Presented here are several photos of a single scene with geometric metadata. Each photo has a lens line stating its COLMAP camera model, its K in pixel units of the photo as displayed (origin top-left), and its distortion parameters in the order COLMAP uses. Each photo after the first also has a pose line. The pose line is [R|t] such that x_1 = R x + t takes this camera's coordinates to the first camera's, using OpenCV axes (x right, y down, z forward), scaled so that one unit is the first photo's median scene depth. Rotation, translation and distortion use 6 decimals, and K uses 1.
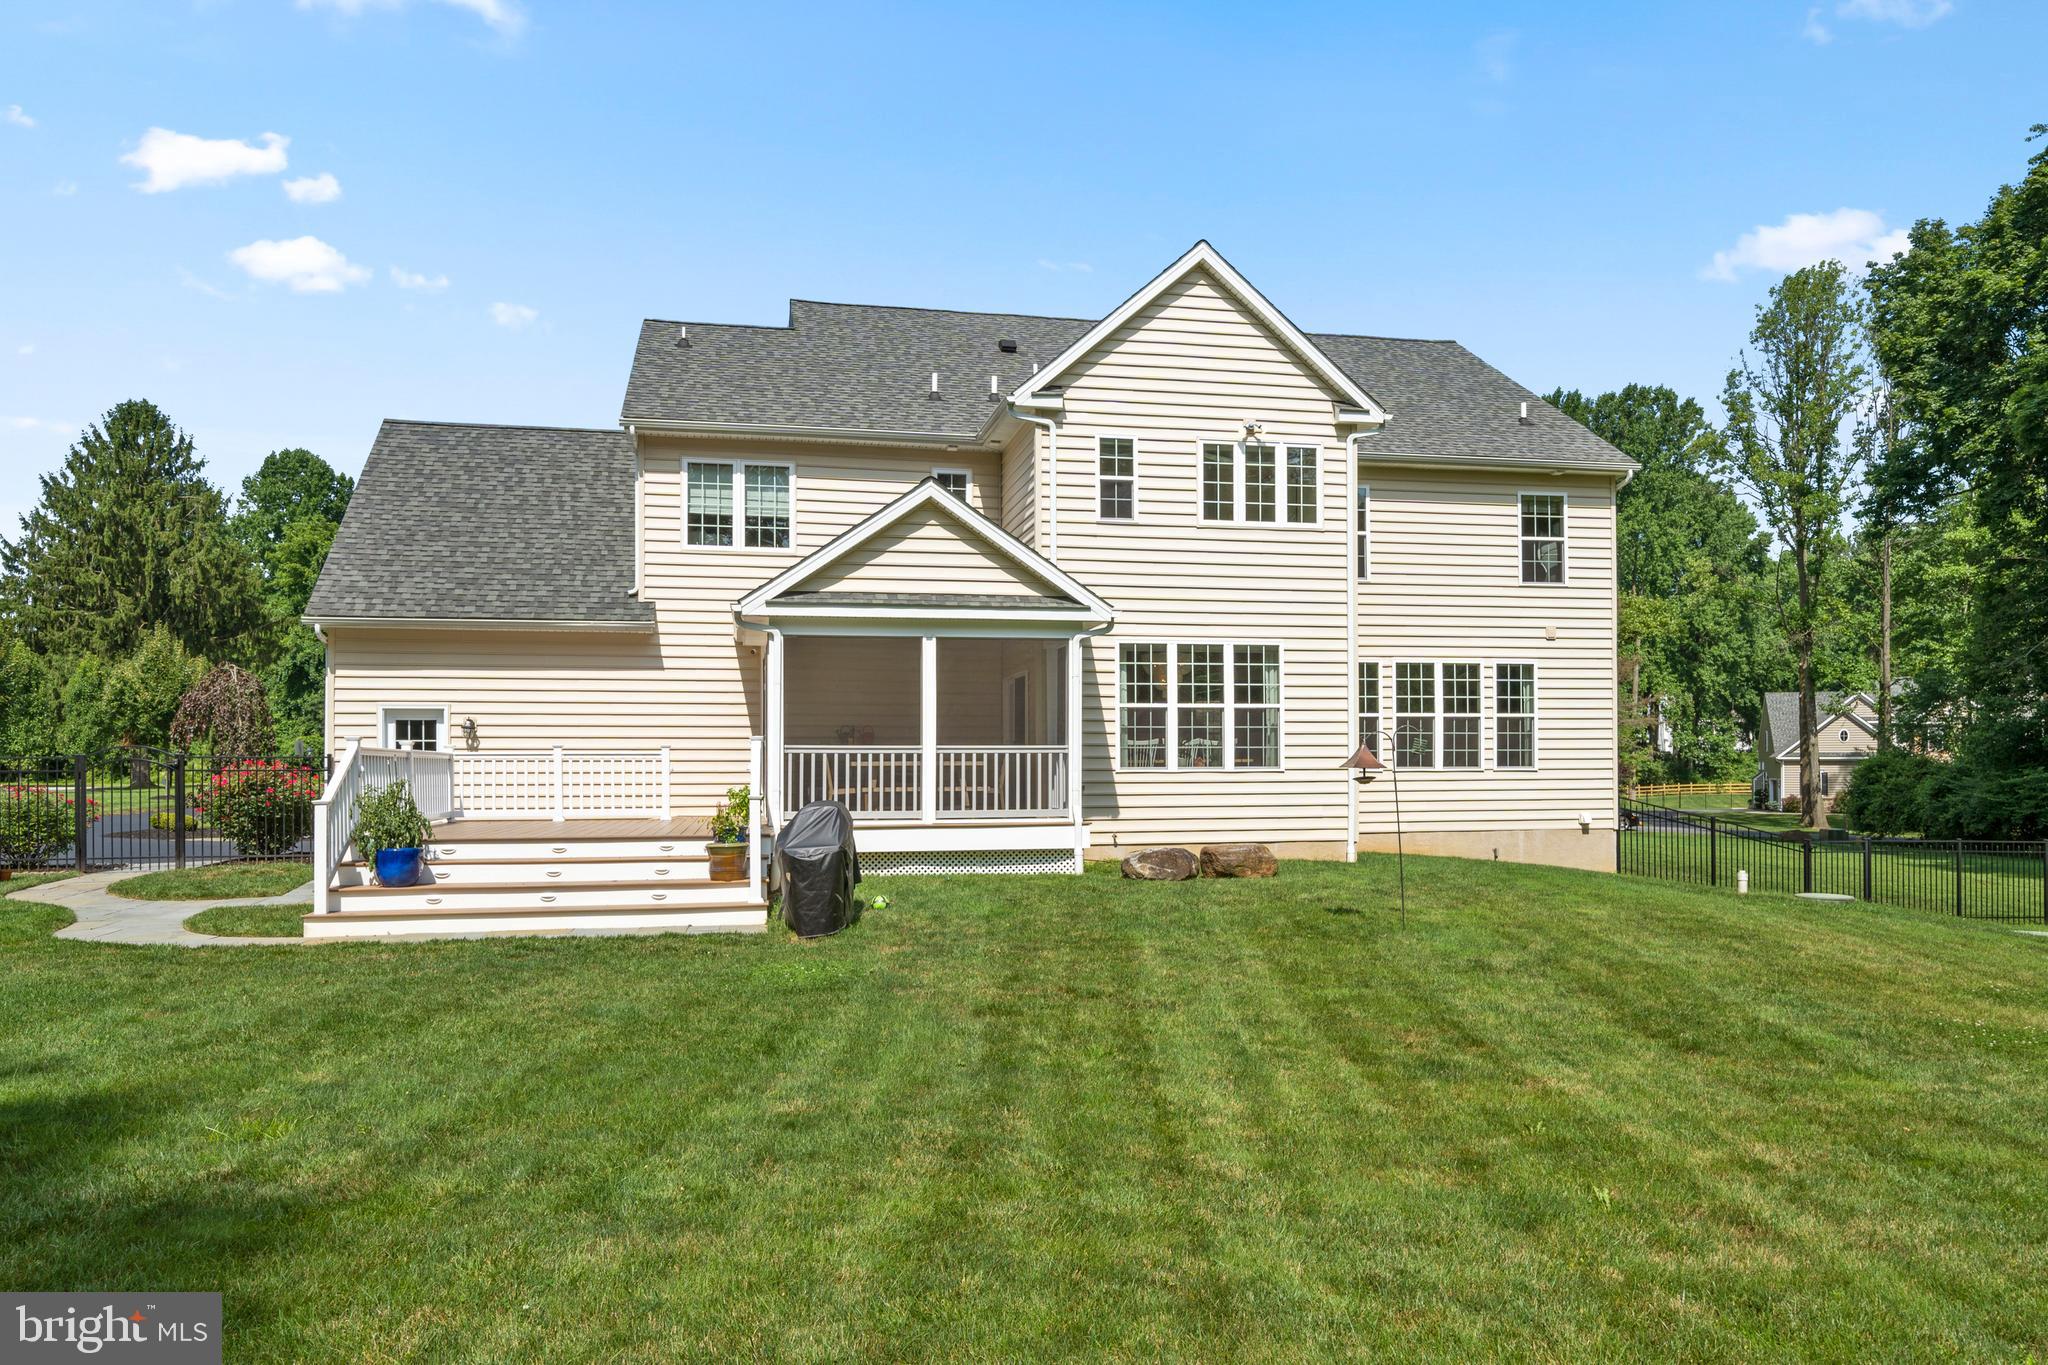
lens RADIAL K [[1376.3, 0, 1023.6], [0, 1376.3, 770.8], [0, 0, 1]] dist [-0.002651, 0.004467]
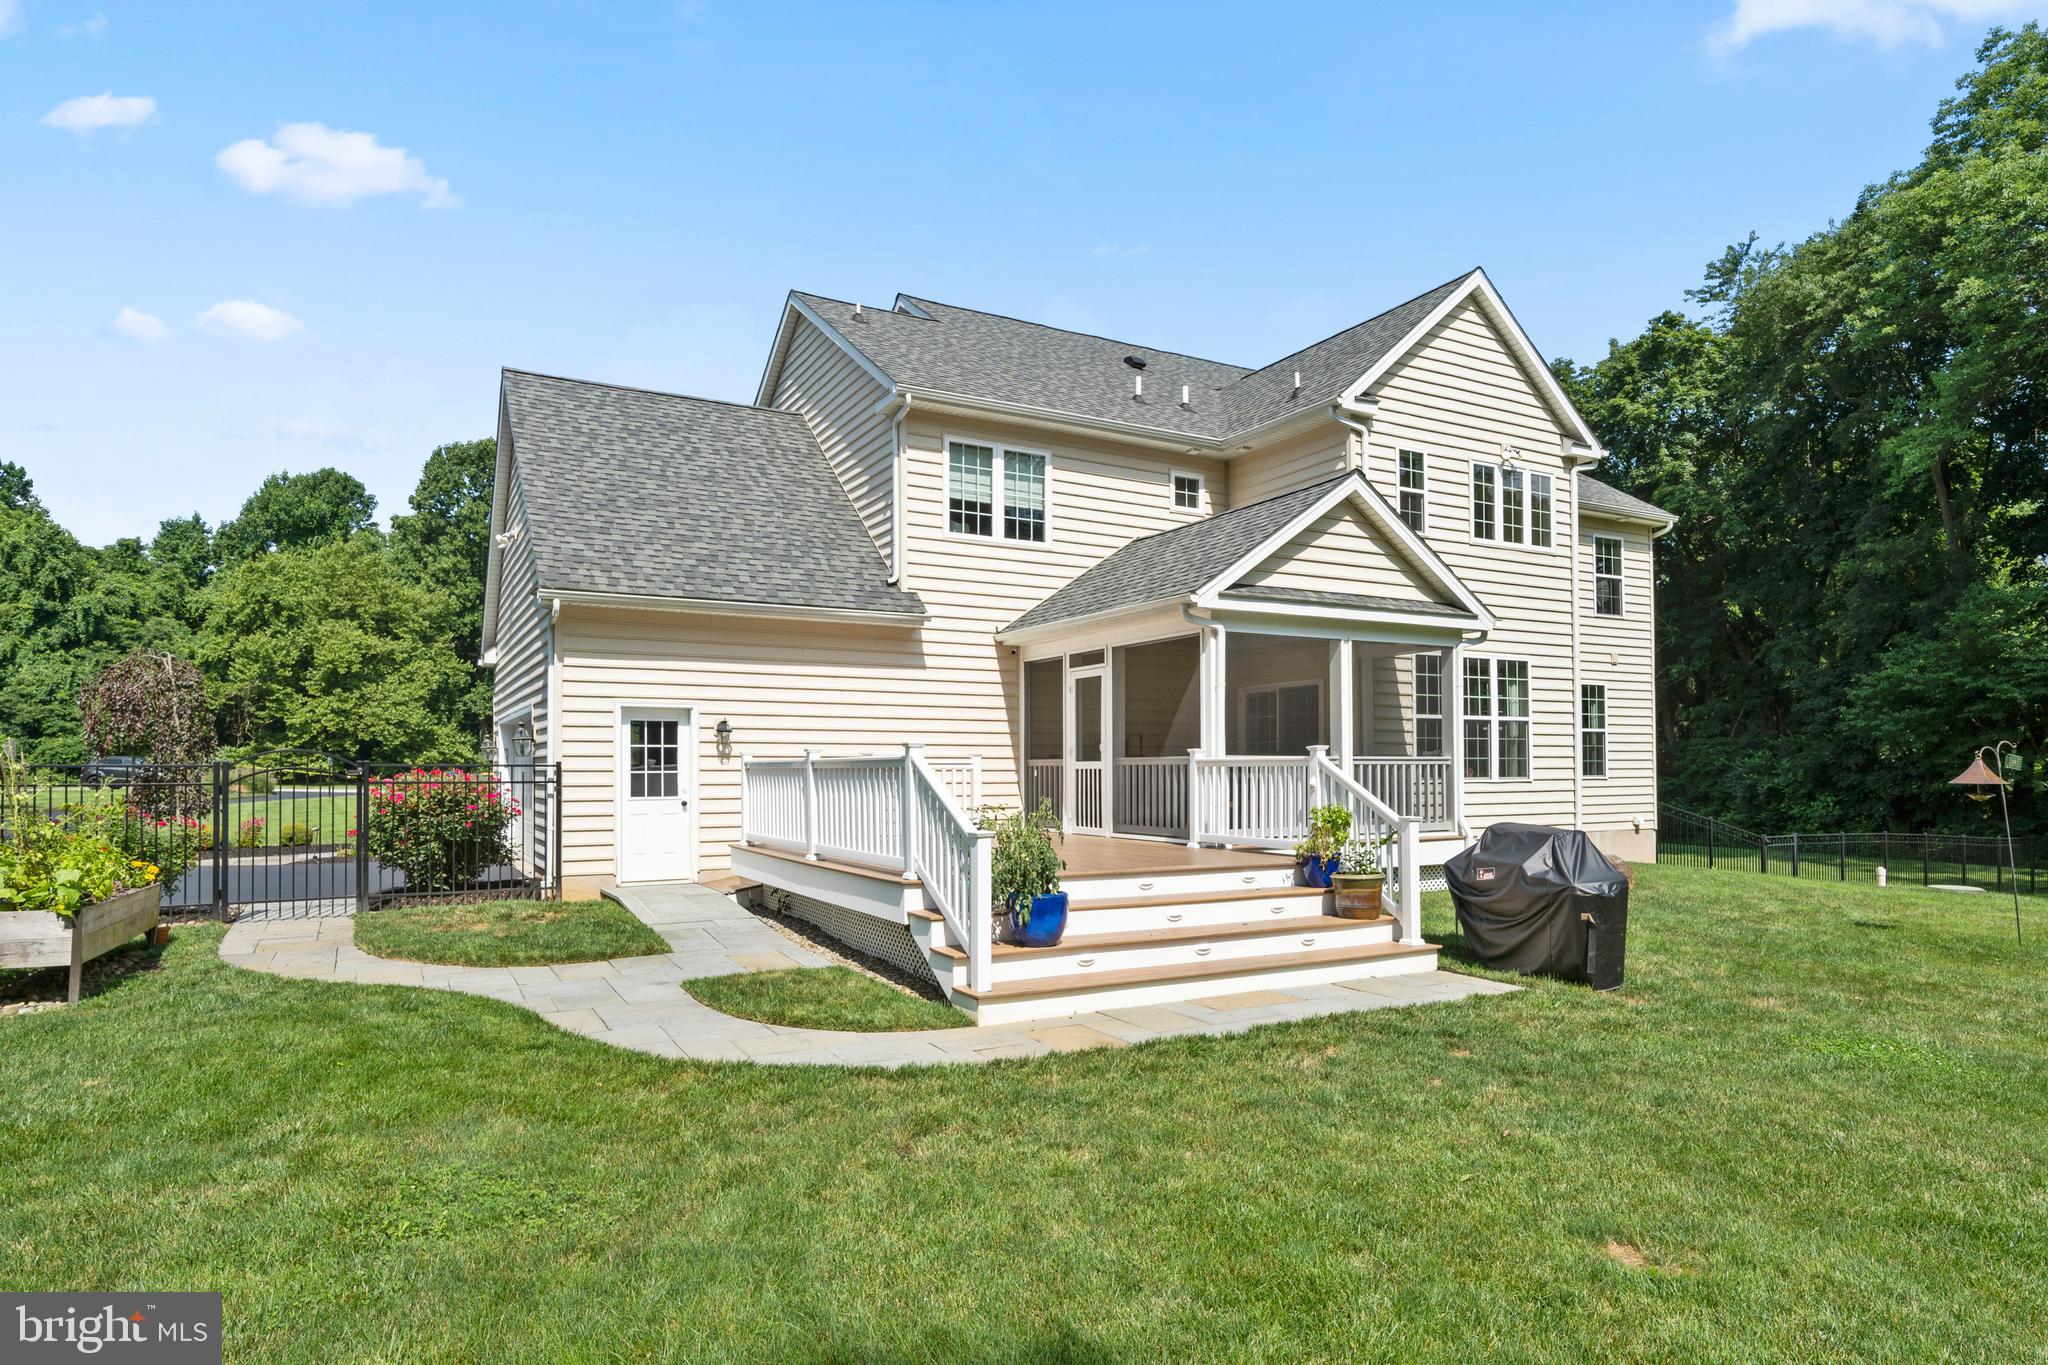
lens RADIAL K [[1150.6, 0, 1027.1], [0, 1150.6, 765.3], [0, 0, 1]] dist [0.002710, -0.001216]
pose [[0.955177, 0.002673, 0.296022, -0.415390], [-0.000560, 0.999974, -0.007221, -0.004783], [-0.296034, 0.006732, 0.955154, 0.257484]]
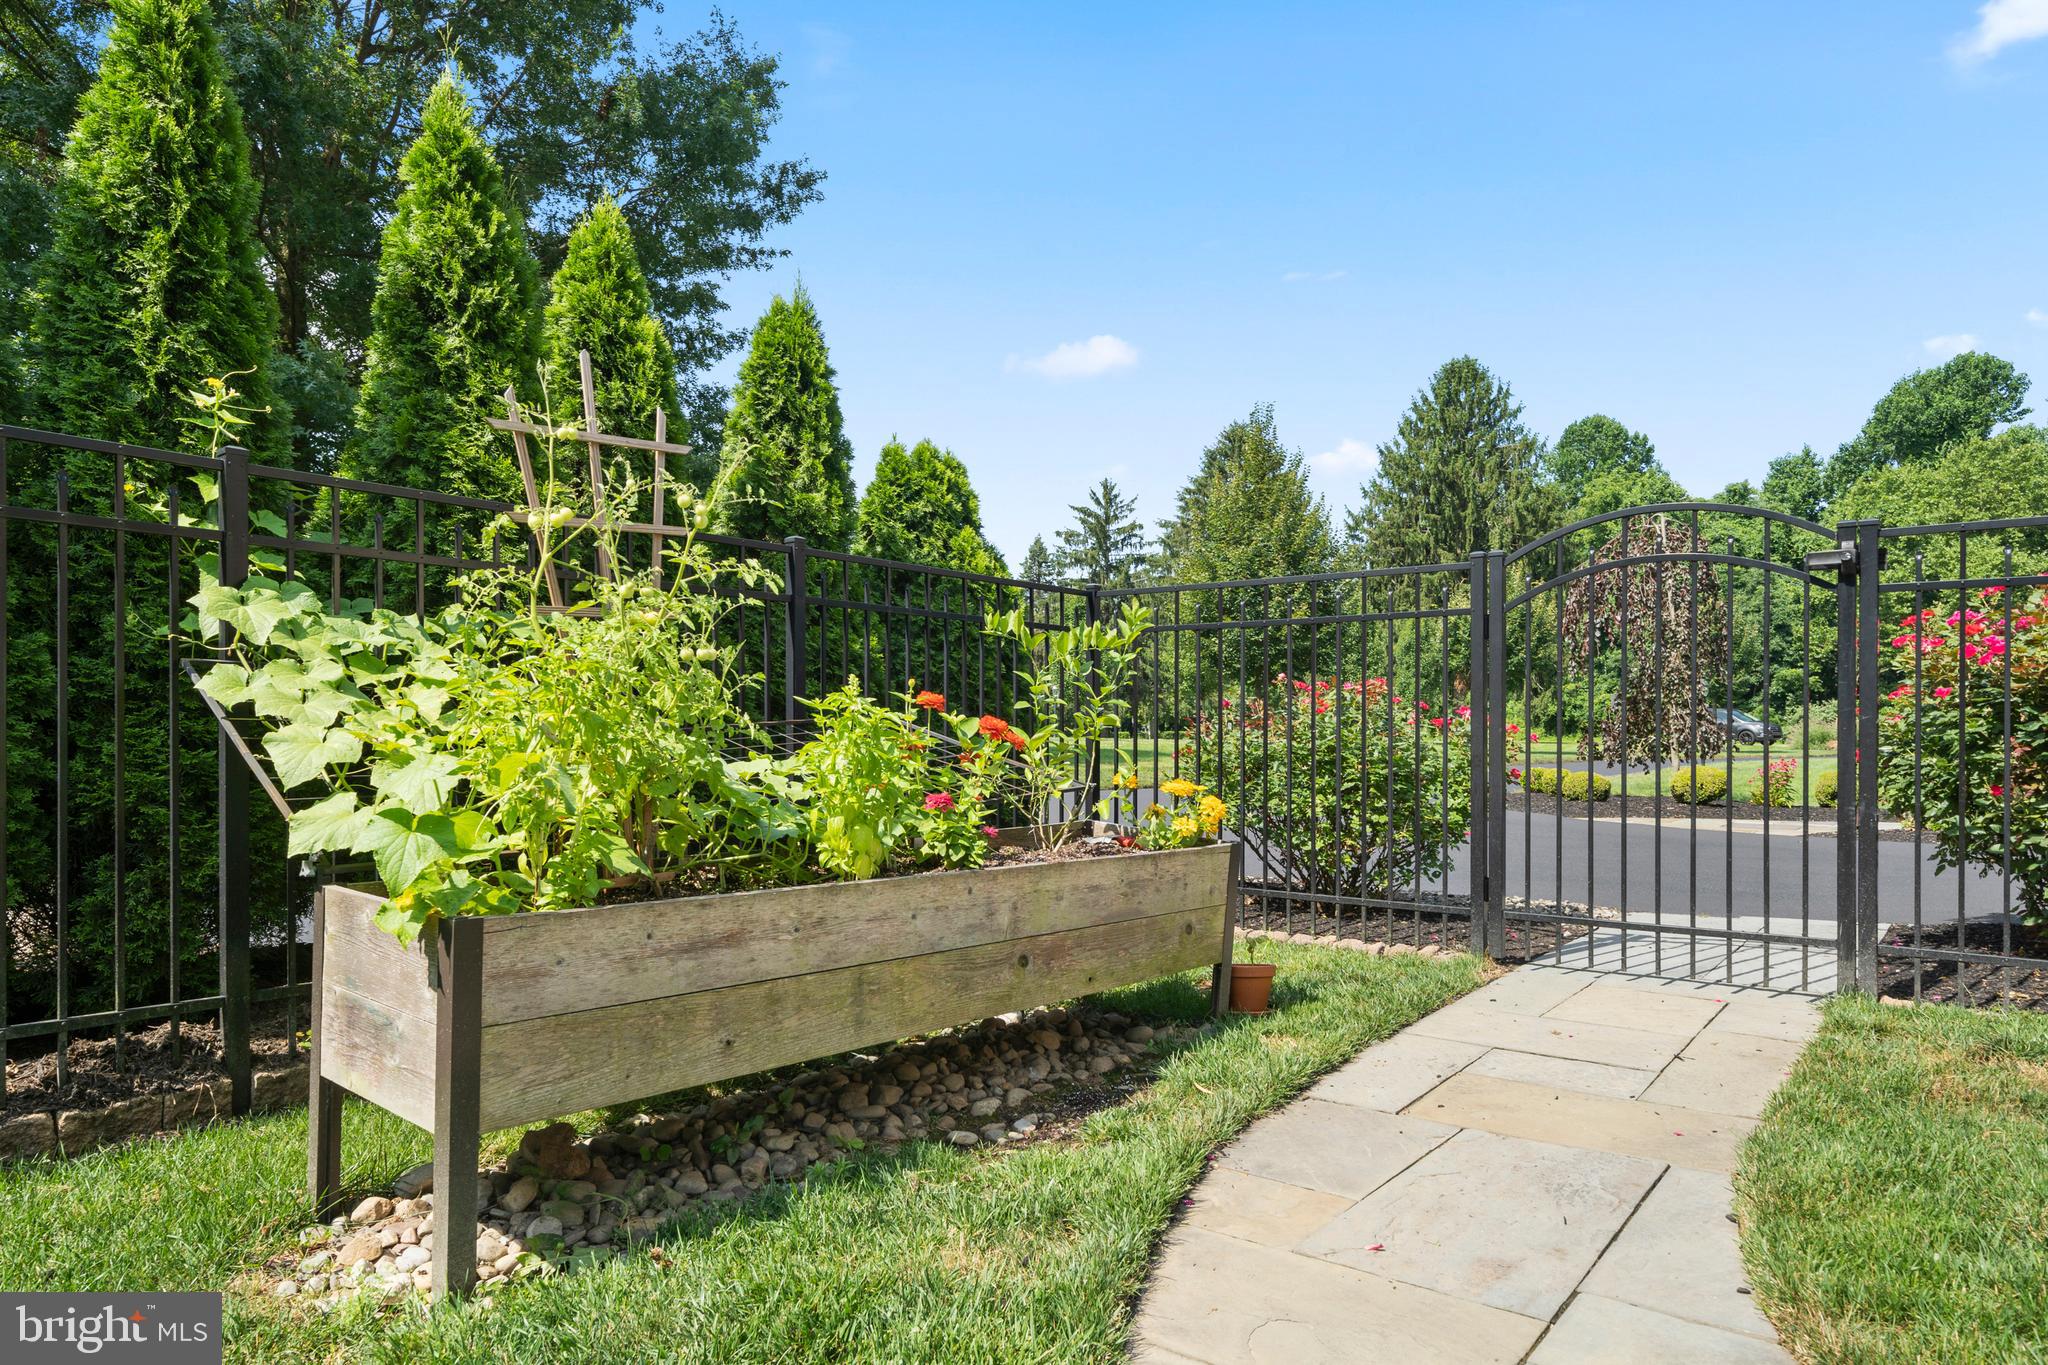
lens RADIAL K [[1241.4, 0, 1027.6], [0, 1241.4, 747.4], [0, 0, 1]] dist [0.000716, -0.000523]
pose [[0.626891, 0.012572, -0.779006, -0.493194], [-0.006091, 0.999918, 0.011235, 0.024523], [0.779083, -0.002298, 0.626916, 0.691382]]
